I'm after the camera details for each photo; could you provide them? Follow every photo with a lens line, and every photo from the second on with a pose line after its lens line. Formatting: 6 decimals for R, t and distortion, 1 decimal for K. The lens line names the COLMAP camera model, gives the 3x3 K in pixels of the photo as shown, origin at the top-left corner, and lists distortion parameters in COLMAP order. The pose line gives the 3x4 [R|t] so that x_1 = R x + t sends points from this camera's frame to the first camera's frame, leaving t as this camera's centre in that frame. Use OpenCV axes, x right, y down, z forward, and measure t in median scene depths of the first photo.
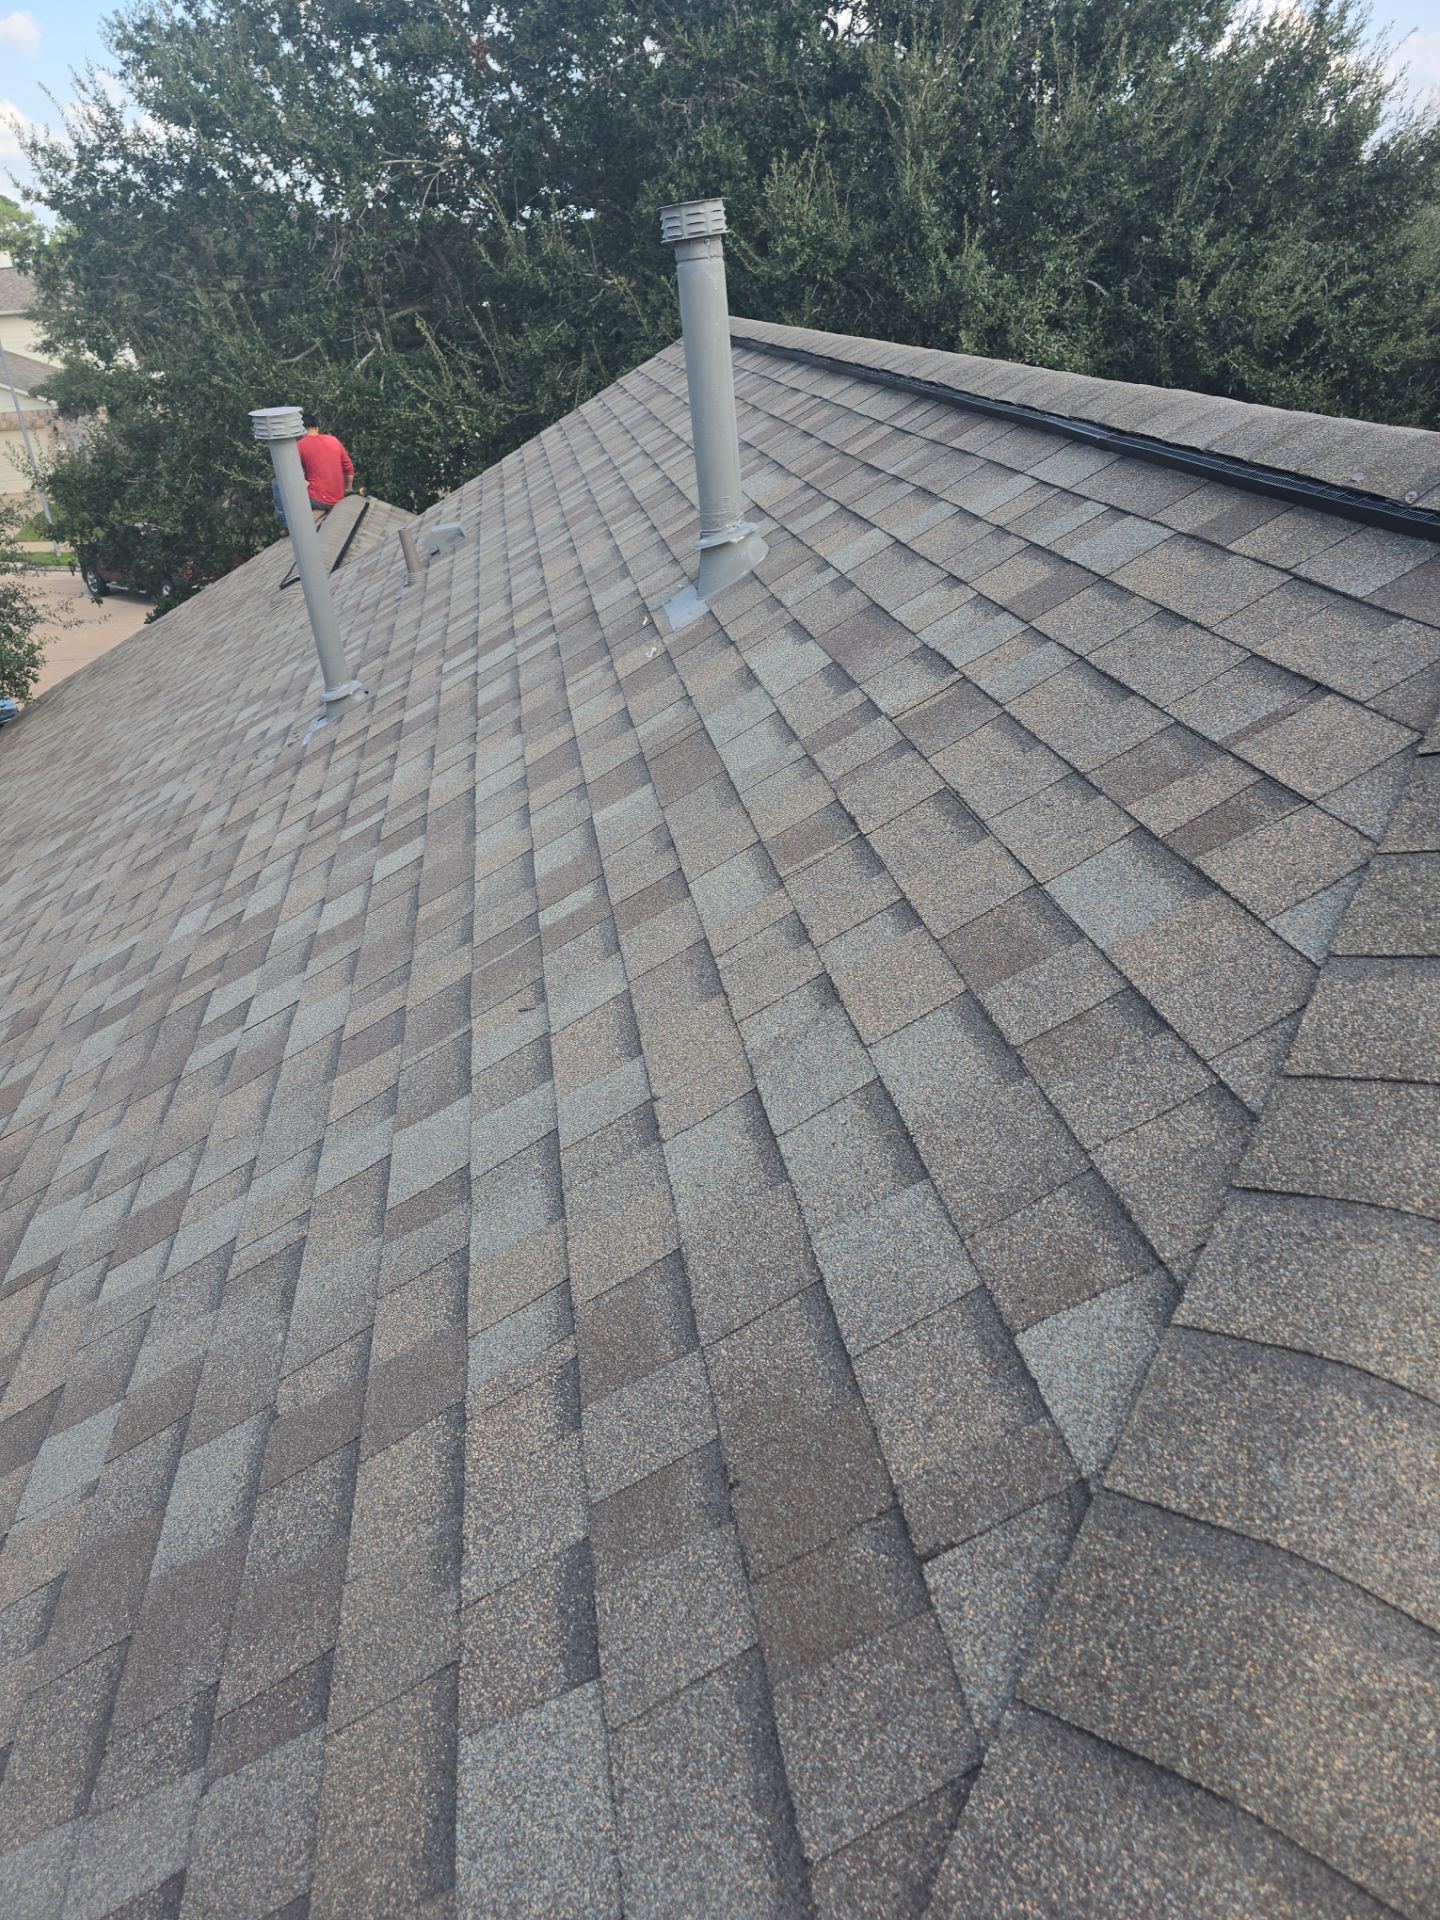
lens RADIAL K [[1284.5, 0, 708.5], [0, 1284.5, 950.7], [0, 0, 1]] dist [0.056674, -0.050109]
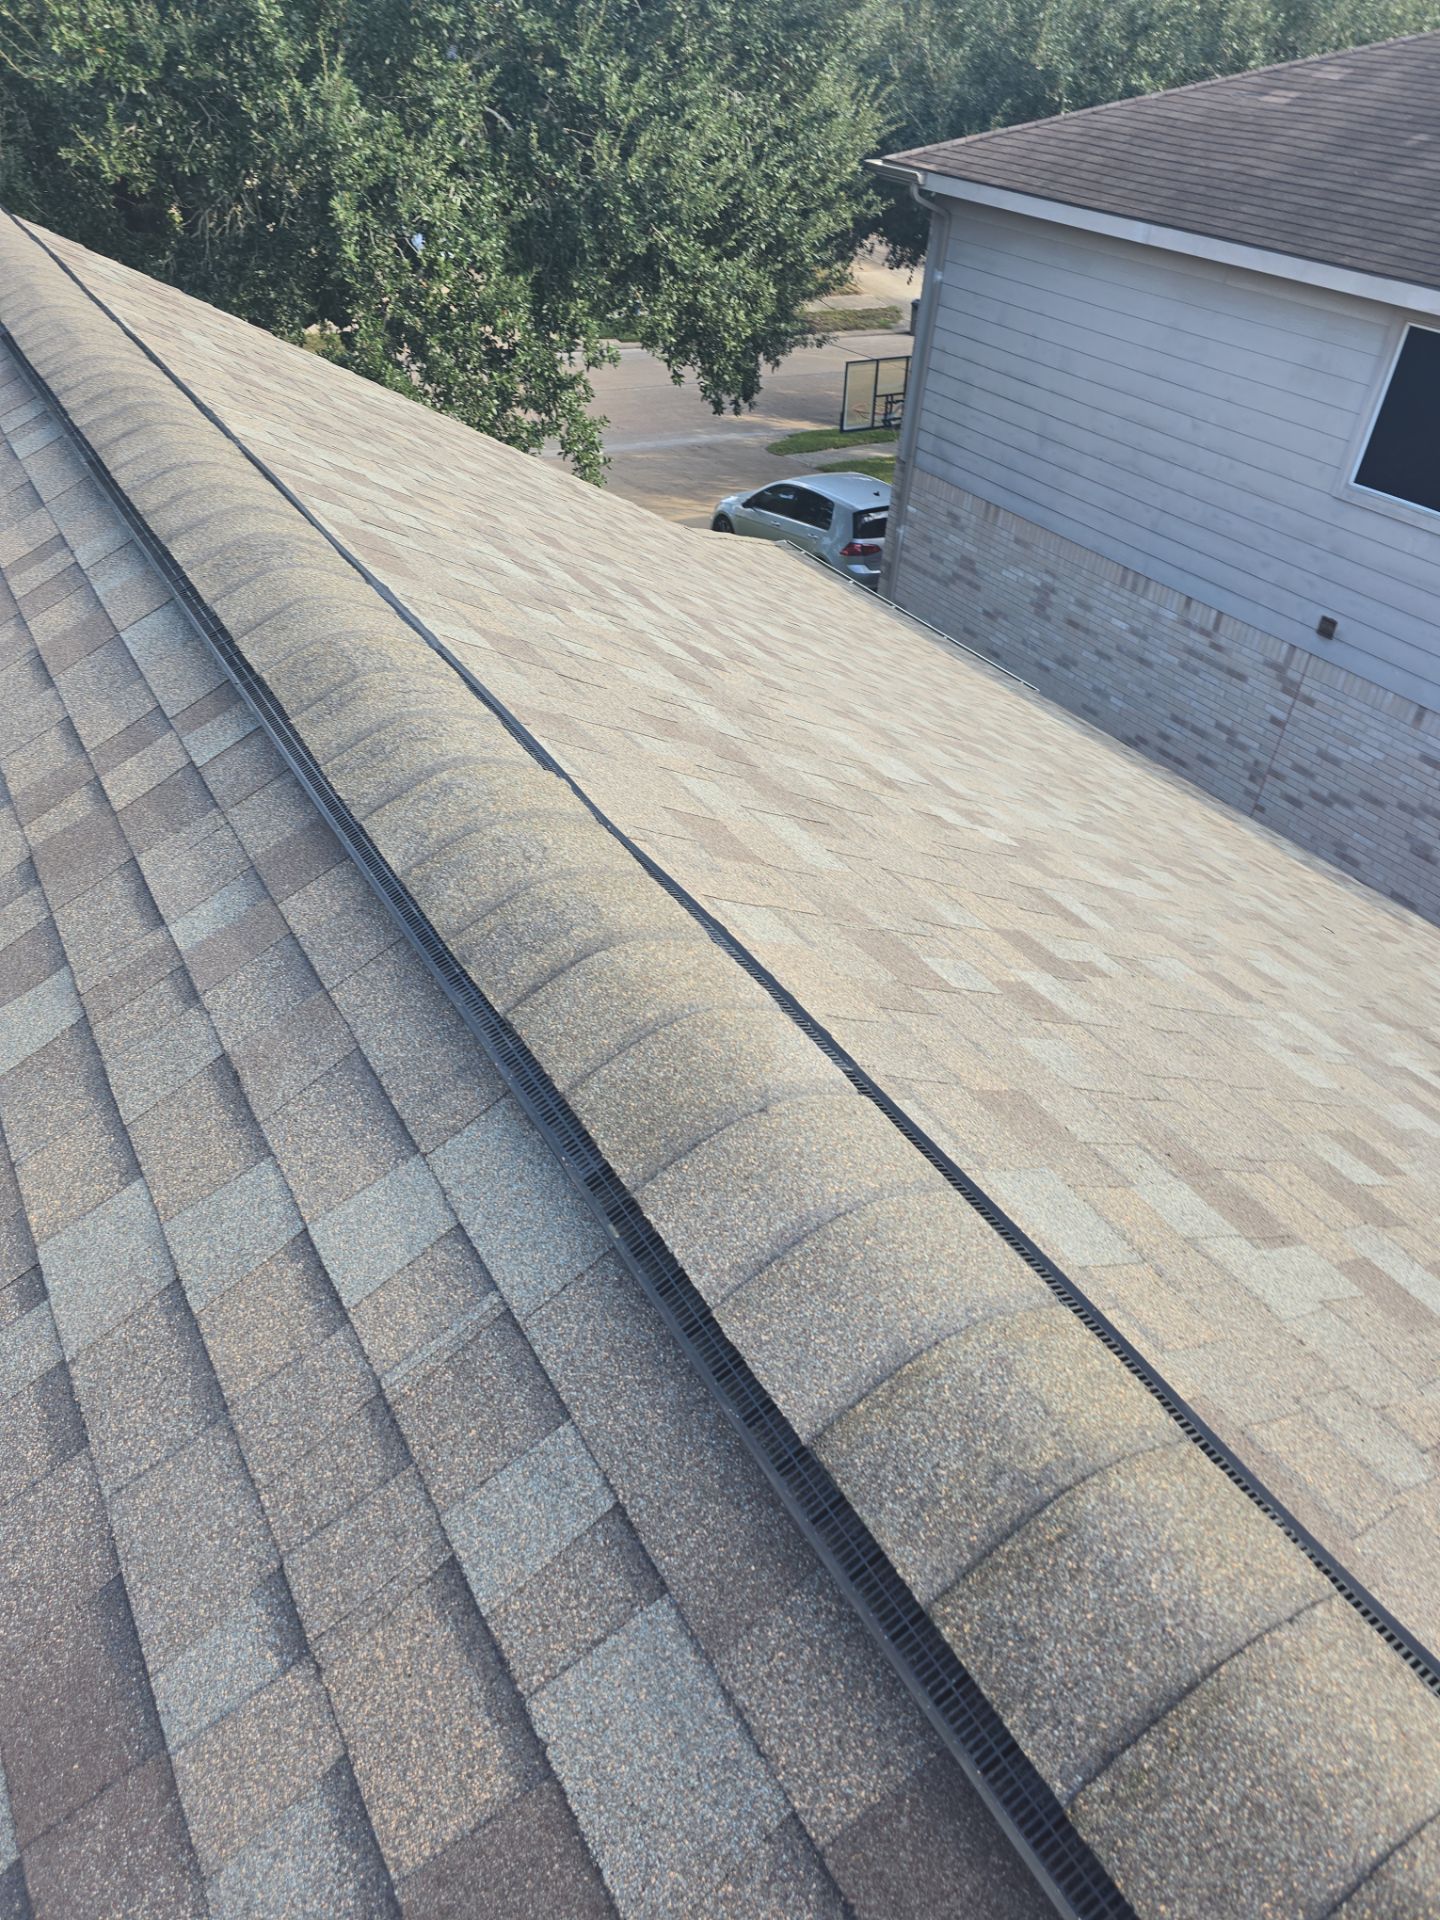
lens RADIAL K [[1316.6, 0, 712.0], [0, 1316.6, 930.8], [0, 0, 1]] dist [0.044644, -0.033158]
pose [[0.918117, -0.130367, 0.374253, 0.045872], [0.077279, 0.985111, 0.153573, -0.146003], [-0.388702, -0.112076, 0.914522, 0.138382]]
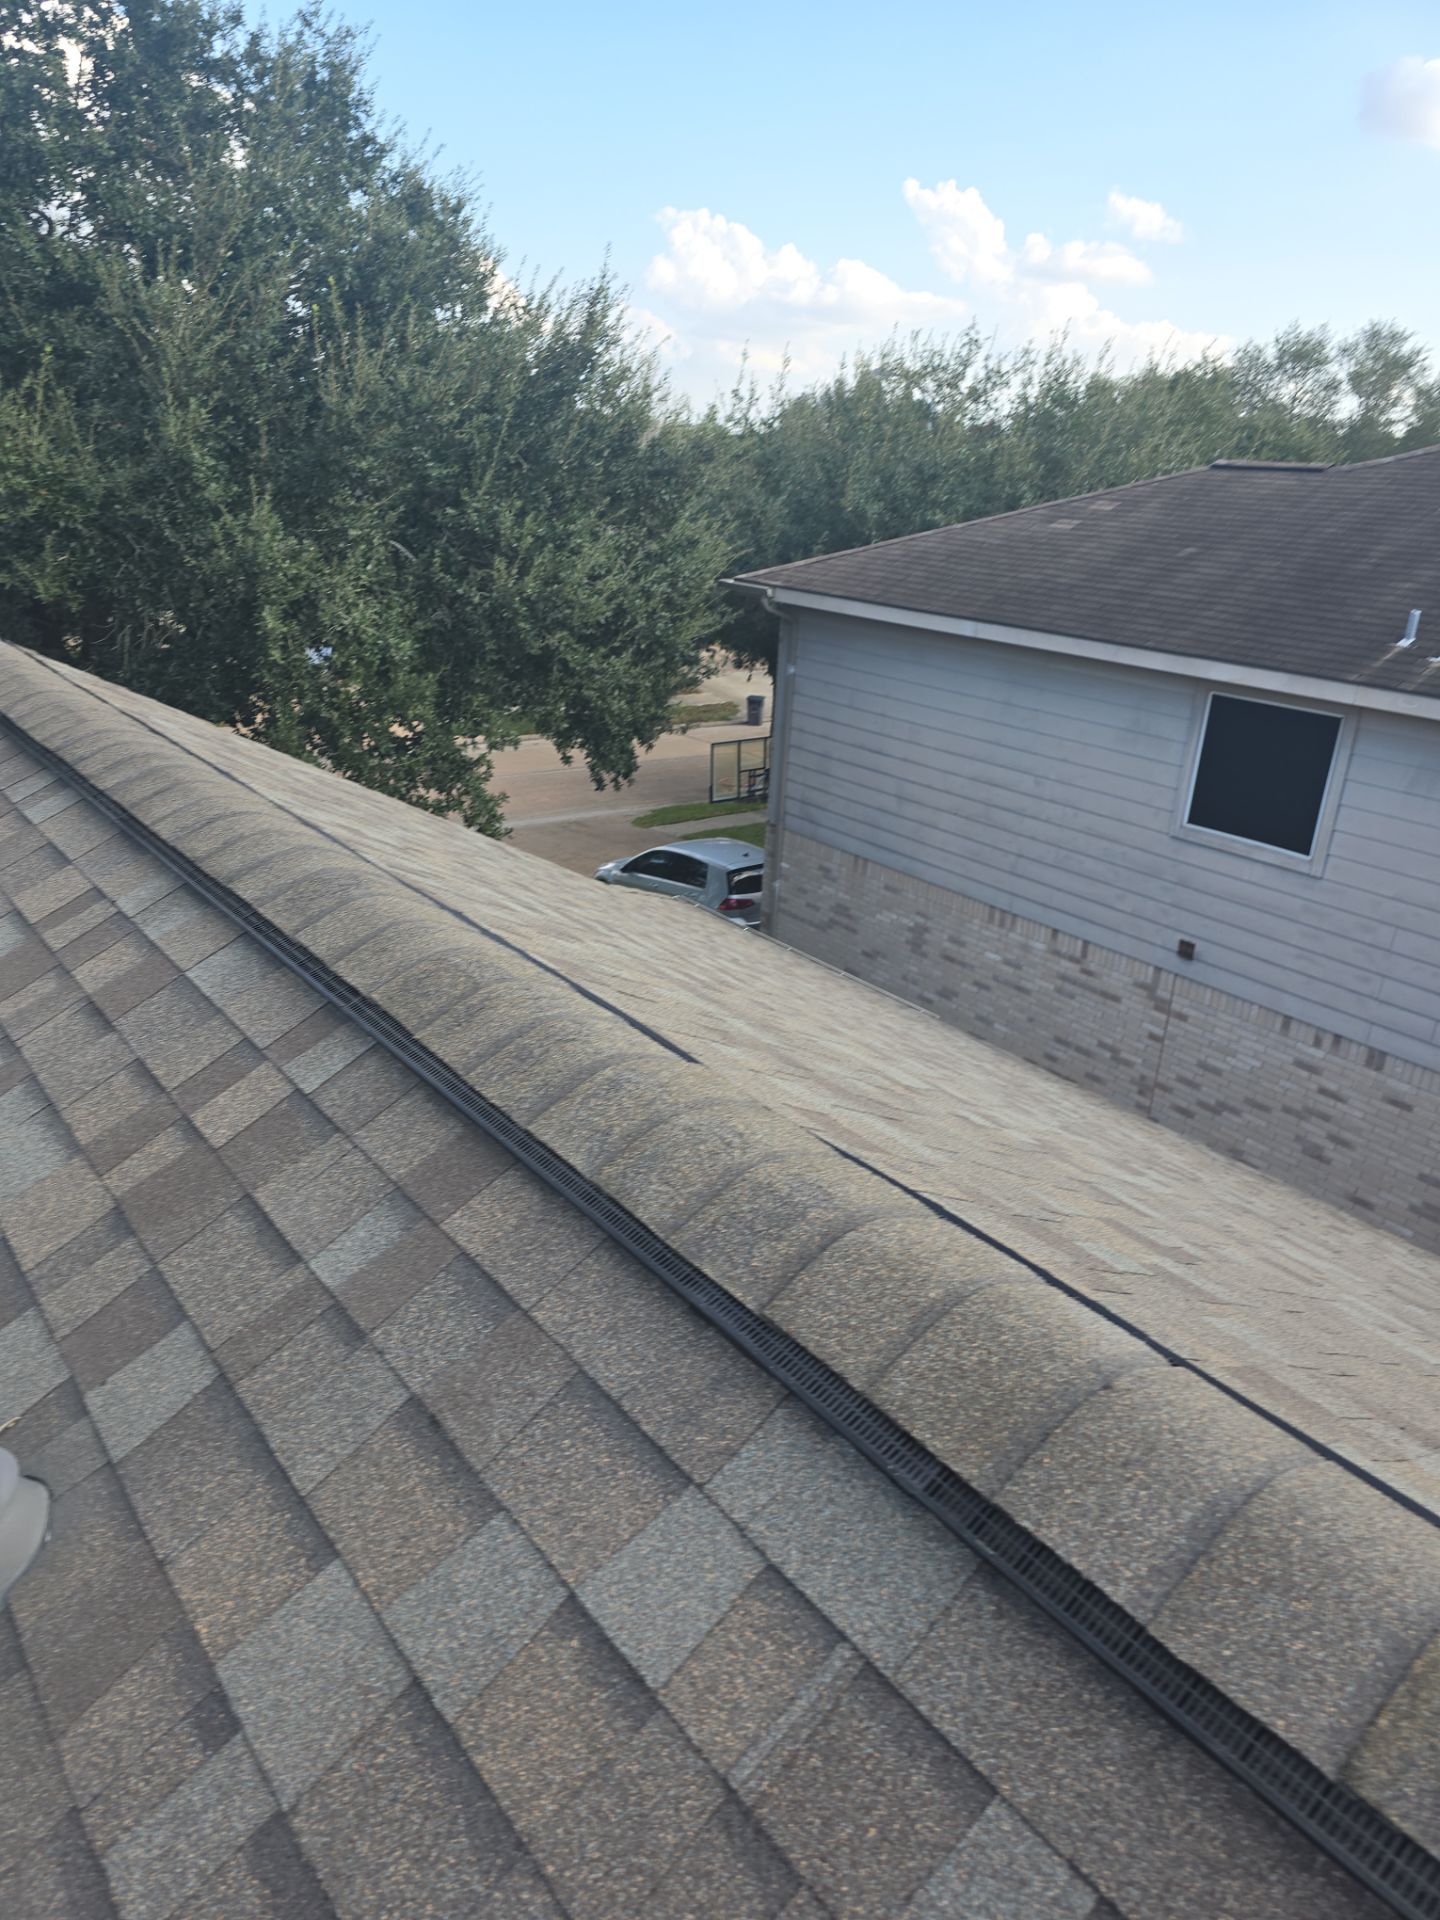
lens RADIAL K [[1284.5, 0, 729.9], [0, 1284.5, 954.4], [0, 0, 1]] dist [0.056674, -0.050109]
pose [[0.858960, -0.082833, 0.505299, 0.012633], [0.143445, 0.986241, -0.082169, -0.141411], [-0.491540, 0.143063, 0.859024, 0.165657]]
